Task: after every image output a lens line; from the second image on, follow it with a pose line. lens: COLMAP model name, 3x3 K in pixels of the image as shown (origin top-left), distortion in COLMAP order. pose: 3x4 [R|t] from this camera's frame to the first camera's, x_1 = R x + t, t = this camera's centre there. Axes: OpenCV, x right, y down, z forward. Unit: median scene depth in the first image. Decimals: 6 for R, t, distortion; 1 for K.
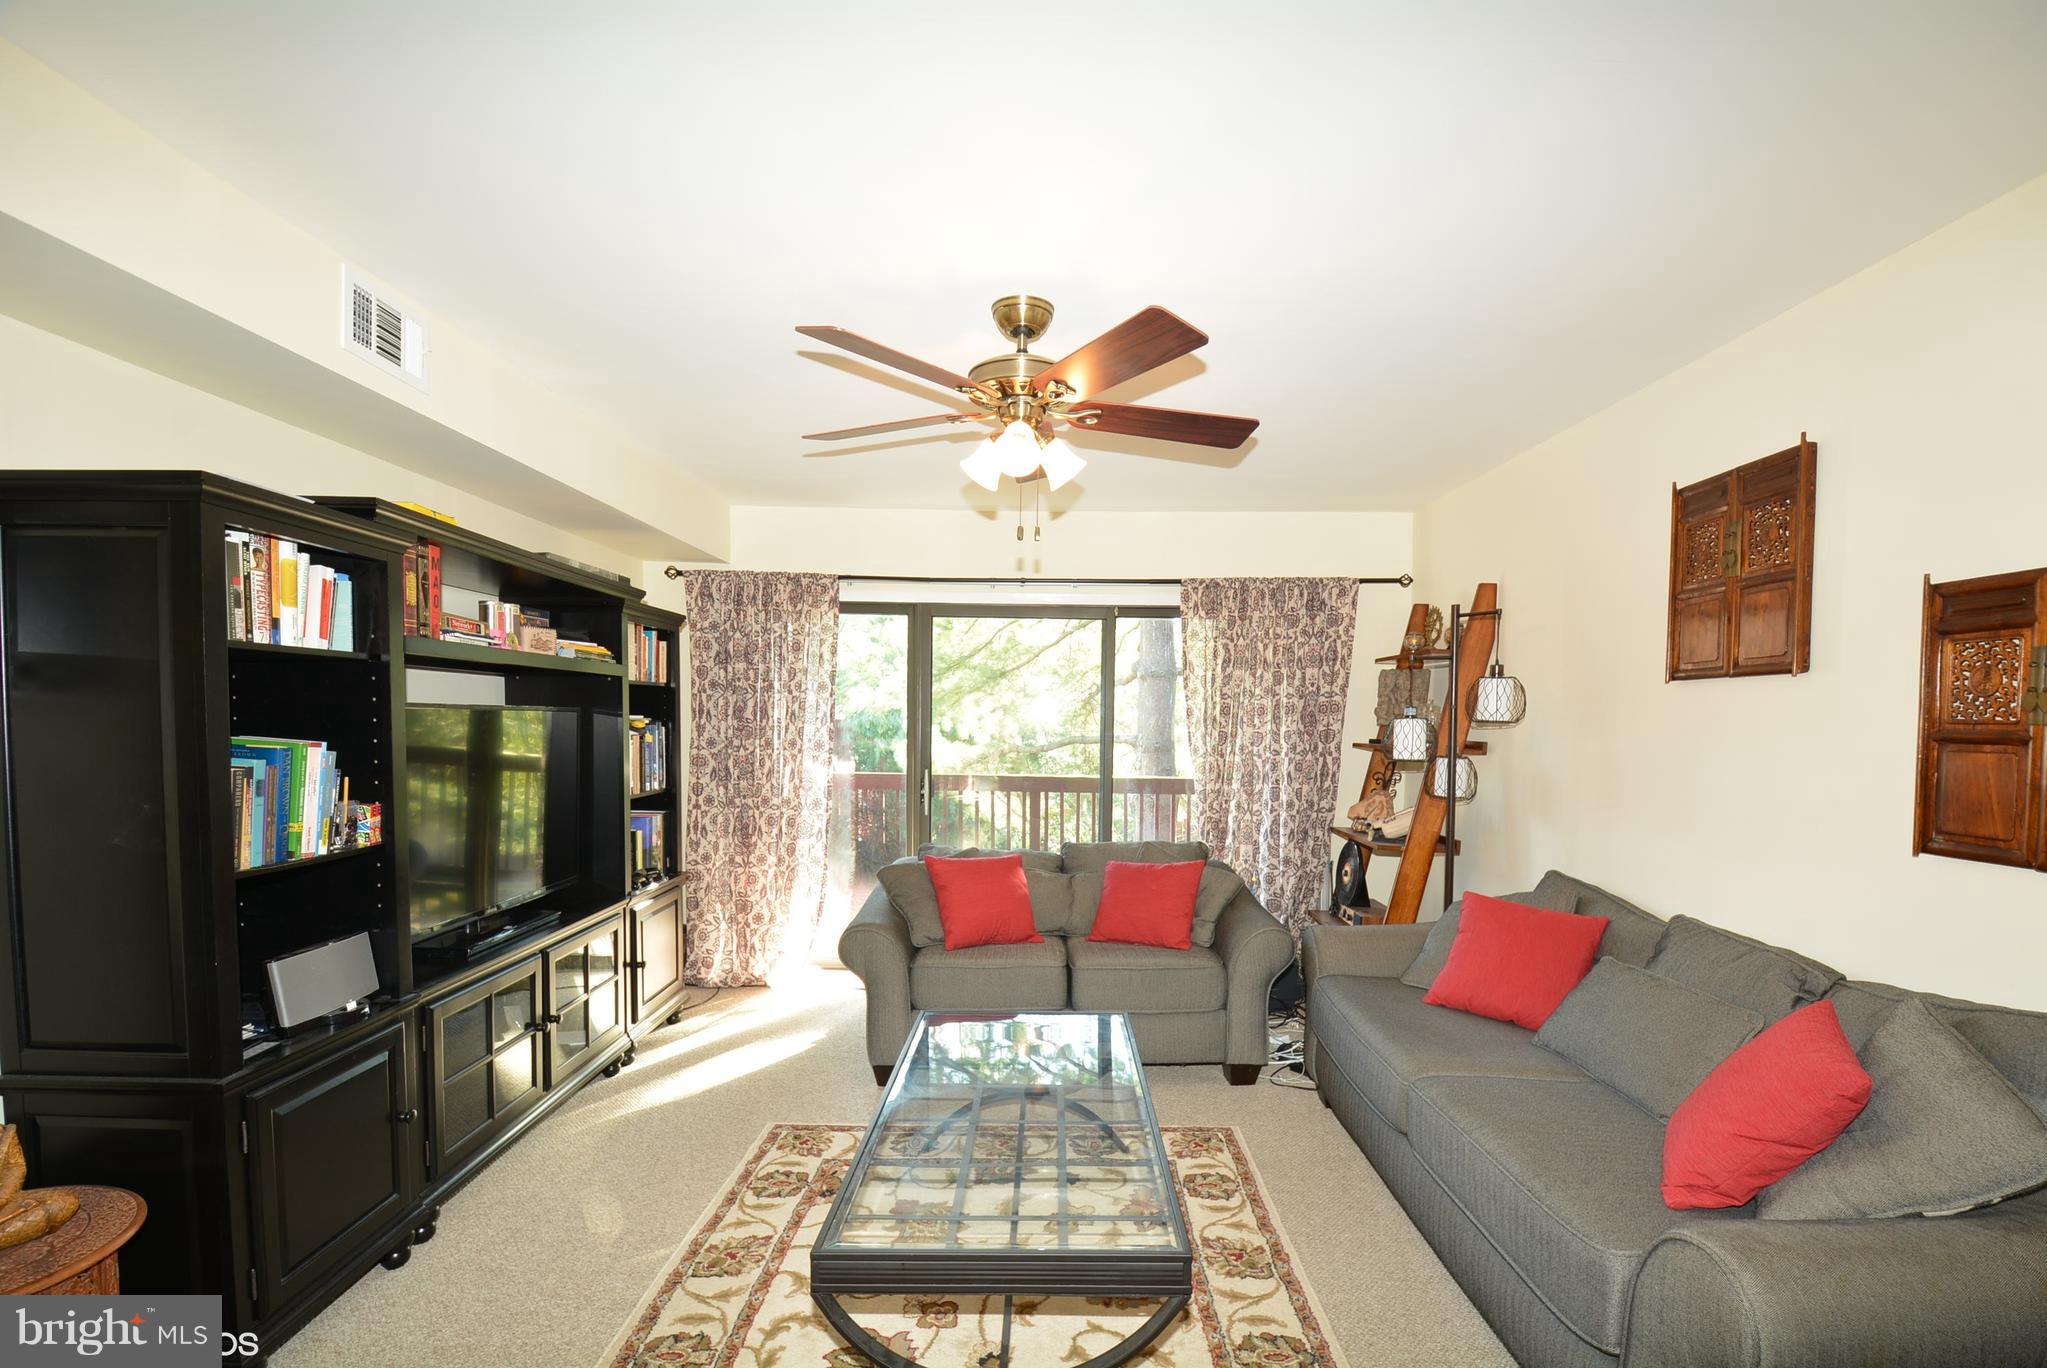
lens RADIAL K [[883.6, 0, 1045.5], [0, 883.6, 767.9], [0, 0, 1]] dist [0.002172, -0.012463]
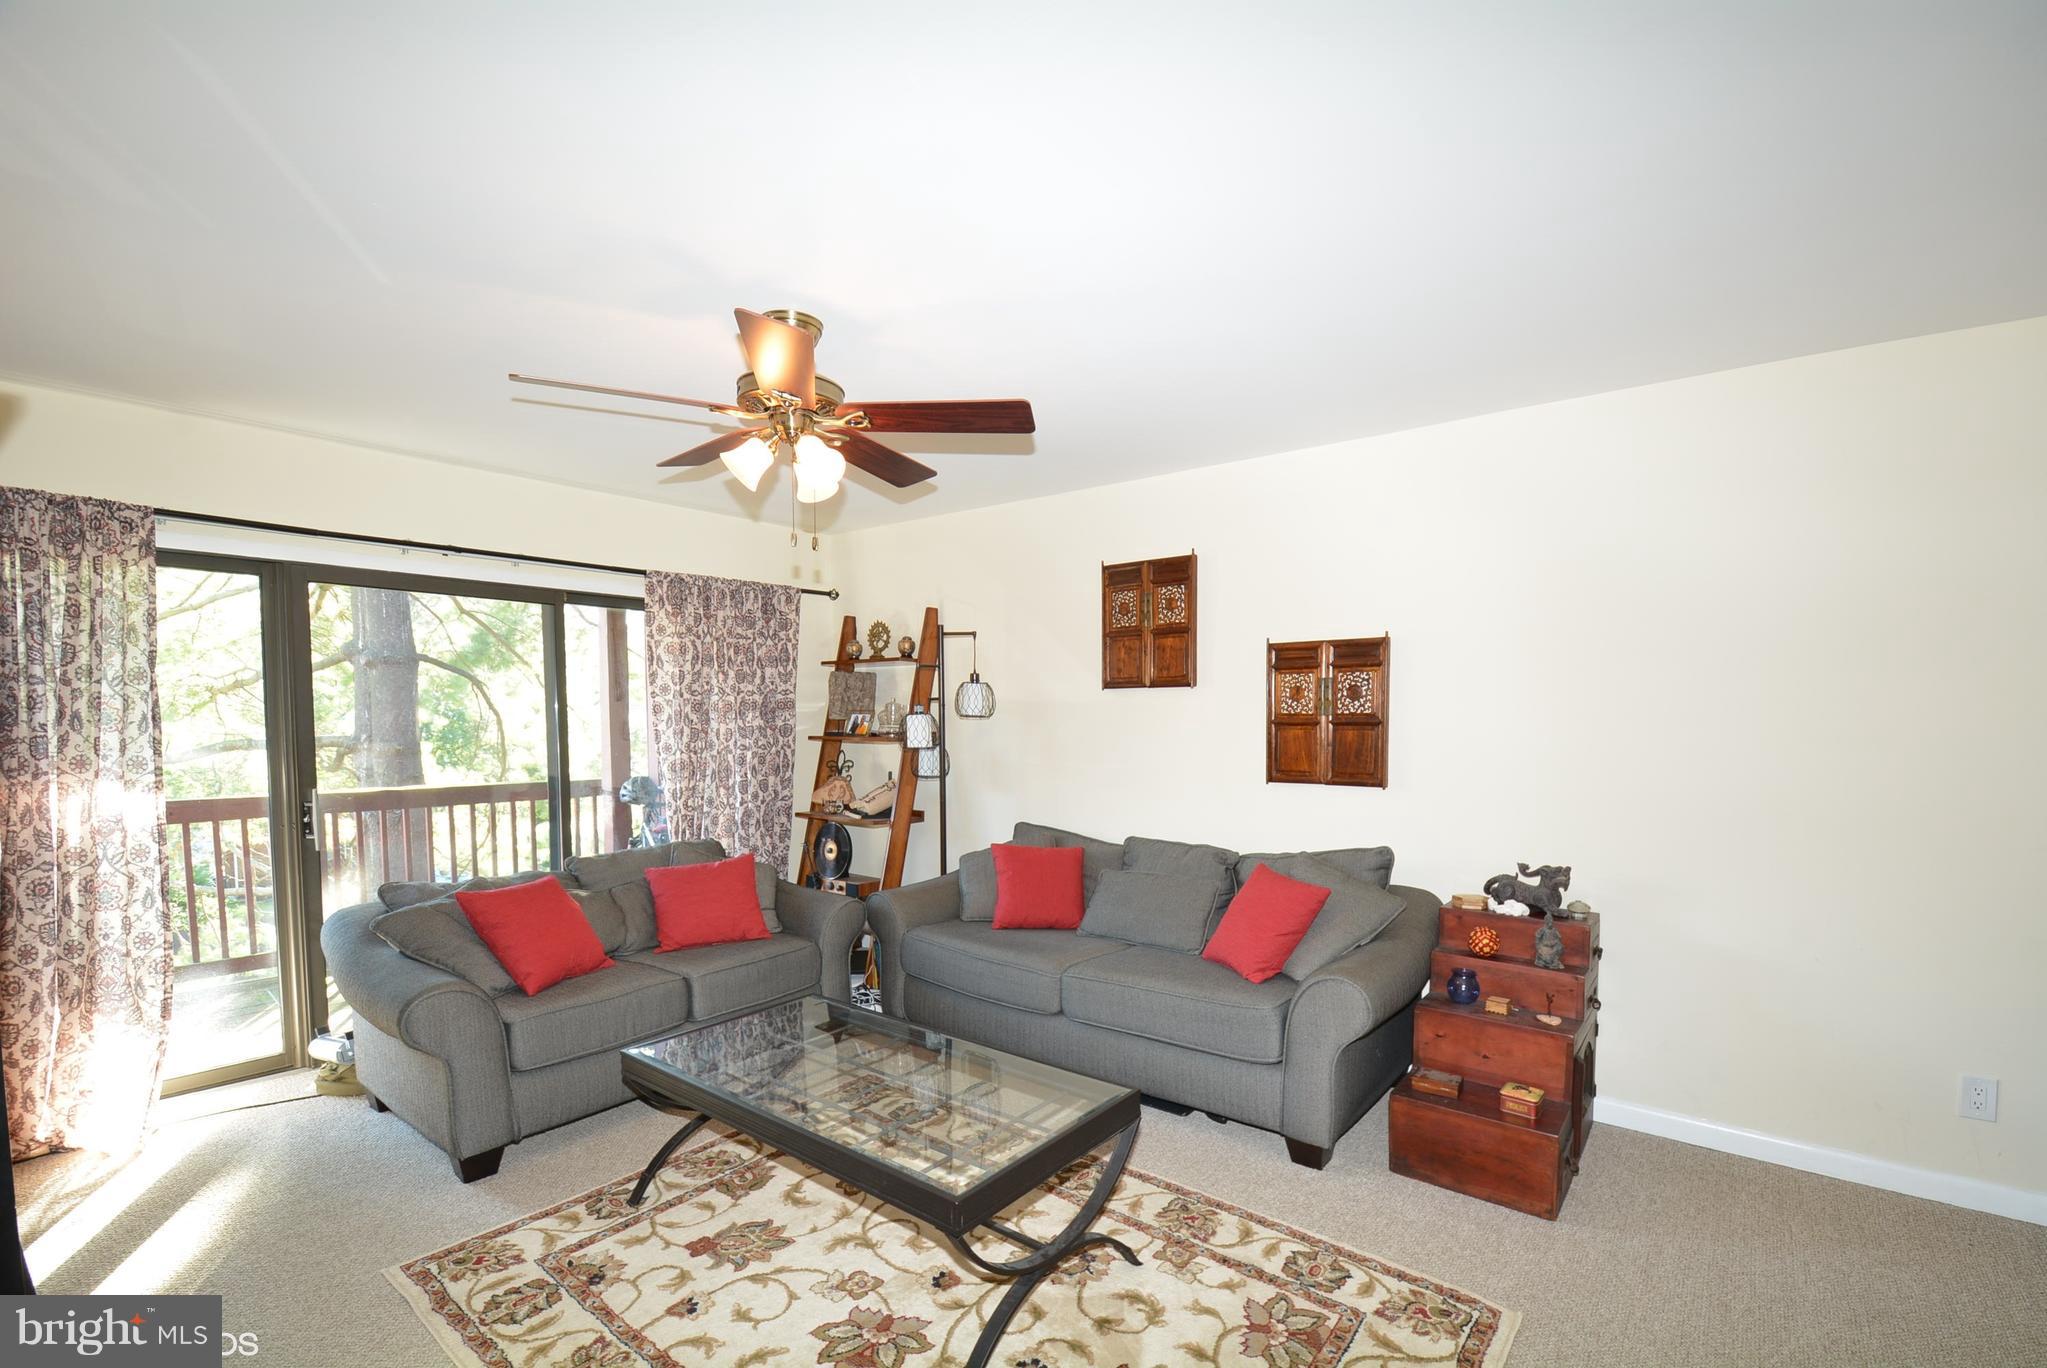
lens RADIAL K [[883.6, 0, 1045.5], [0, 883.6, 767.9], [0, 0, 1]] dist [0.002172, -0.012463]
pose [[0.626202, -0.057576, 0.777532, -0.336690], [0.049510, 0.998193, 0.034042, -0.011136], [-0.778087, 0.017178, 0.627922, 0.065280]]
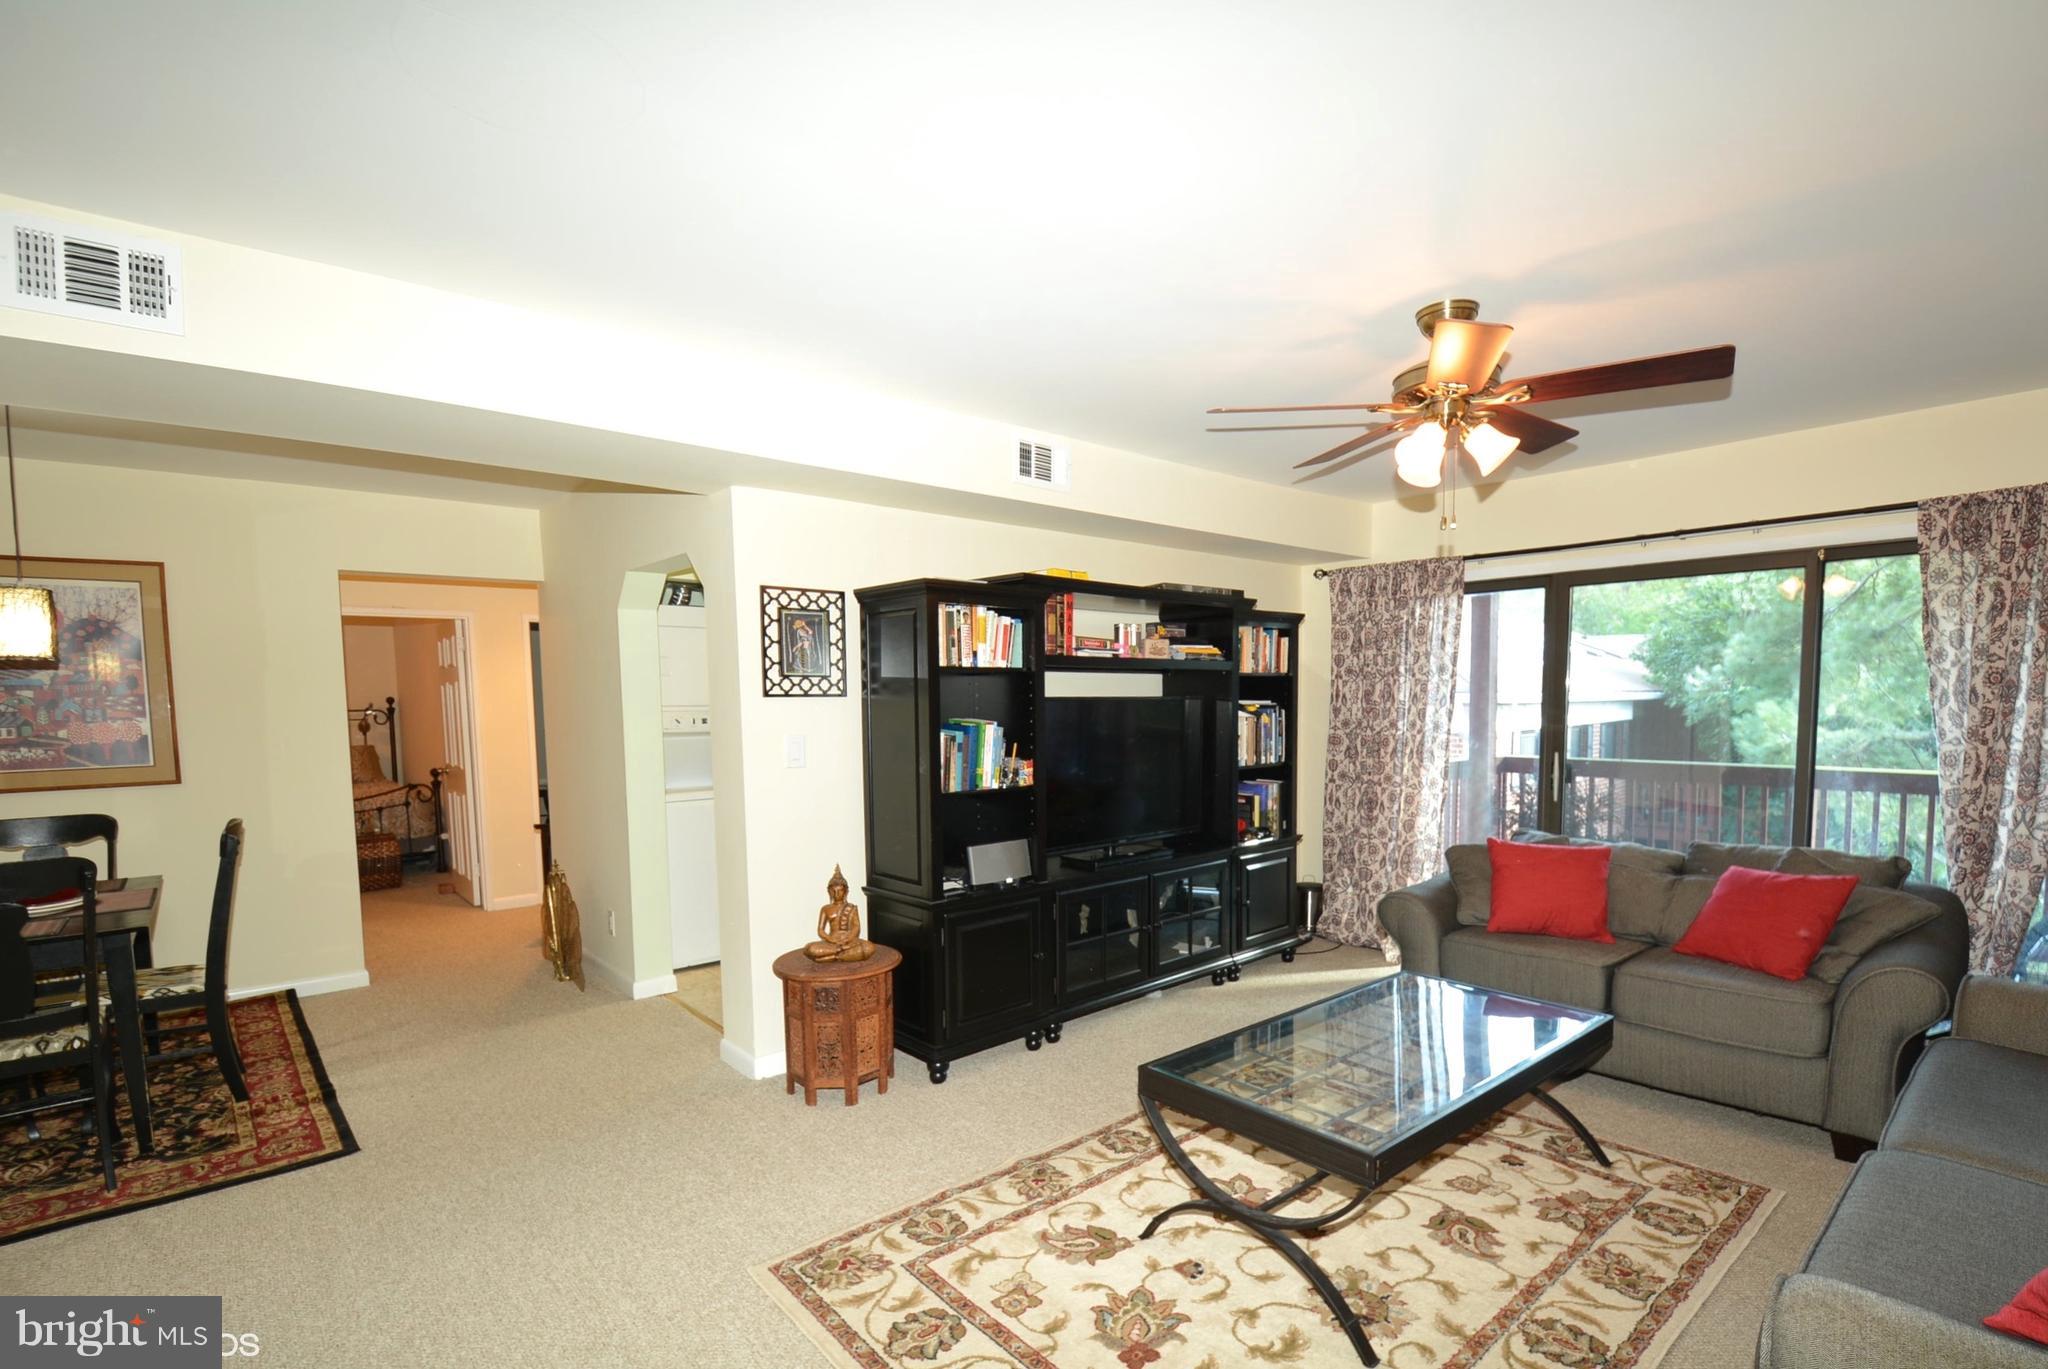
lens RADIAL K [[938.9, 0, 1065.3], [0, 938.9, 774.0], [0, 0, 1]] dist [0.002048, -0.015244]
pose [[0.664583, 0.038889, -0.746202, 0.270467], [-0.022077, 0.999231, 0.032414, 0.004042], [0.746888, -0.005068, 0.664930, -0.046445]]
